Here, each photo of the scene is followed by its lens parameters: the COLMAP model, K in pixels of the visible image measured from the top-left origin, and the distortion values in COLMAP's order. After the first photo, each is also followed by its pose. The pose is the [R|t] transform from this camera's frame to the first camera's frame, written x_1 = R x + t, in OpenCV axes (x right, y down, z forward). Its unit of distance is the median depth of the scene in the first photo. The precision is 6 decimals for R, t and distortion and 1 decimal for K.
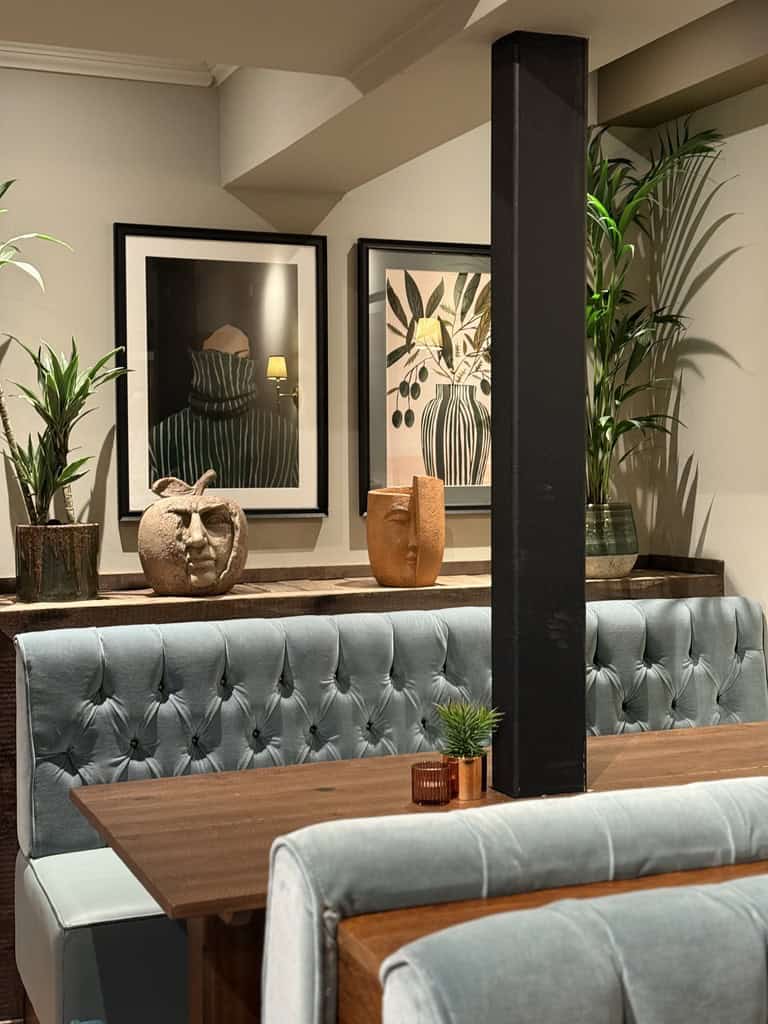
lens RADIAL K [[1450.4, 0, 377.4], [0, 1450.4, 512.0], [0, 0, 1]] dist [0.197969, -0.336471]
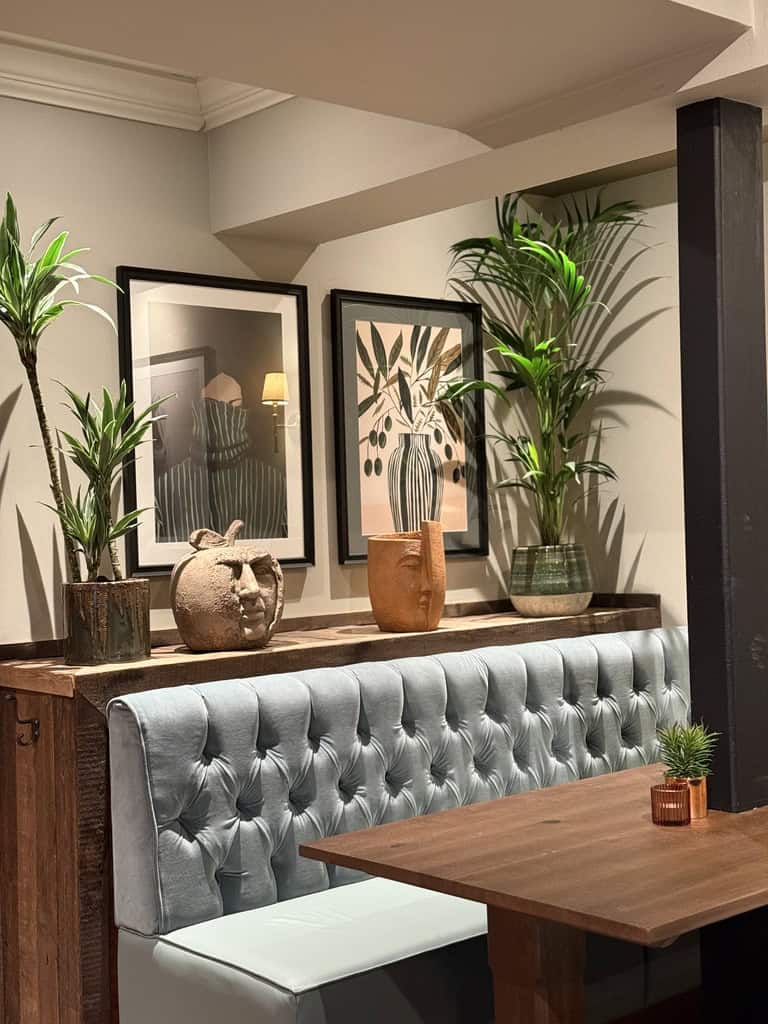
lens RADIAL K [[1455.8, 0, 383.0], [0, 1455.8, 516.4], [0, 0, 1]] dist [0.204835, -0.361615]
pose [[0.943344, -0.024485, 0.330911, -0.339353], [0.038082, 0.998673, -0.034666, 0.006050], [-0.329623, 0.045303, 0.943025, 0.044440]]
